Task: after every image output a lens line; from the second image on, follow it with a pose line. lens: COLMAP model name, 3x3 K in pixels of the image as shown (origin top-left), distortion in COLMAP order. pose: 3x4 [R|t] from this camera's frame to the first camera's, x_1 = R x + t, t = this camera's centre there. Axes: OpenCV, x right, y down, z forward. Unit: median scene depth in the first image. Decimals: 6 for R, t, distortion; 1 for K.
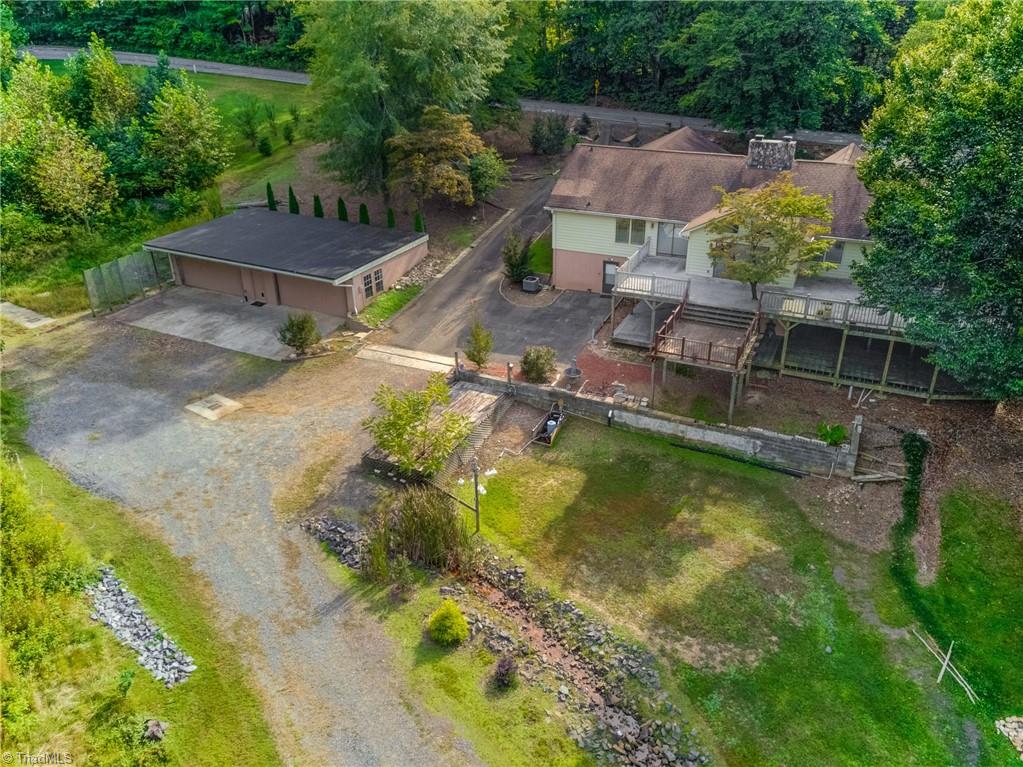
lens RADIAL K [[772.3, 0, 525.2], [0, 772.3, 382.5], [0, 0, 1]] dist [0.035317, 0.001030]
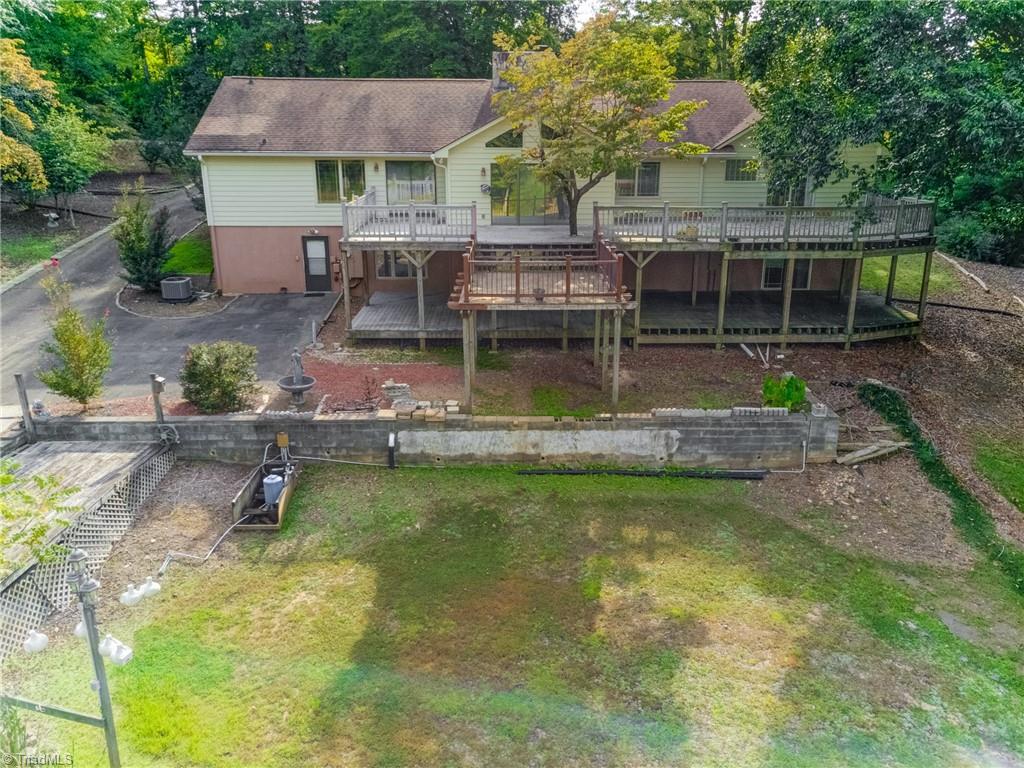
lens RADIAL K [[784.5, 0, 522.0], [0, 784.5, 379.1], [0, 0, 1]] dist [0.033522, -0.002156]
pose [[0.897063, -0.121253, 0.424942, -0.023596], [0.196407, 0.970819, -0.137606, 0.082212], [-0.395857, 0.206902, 0.894700, 0.466107]]
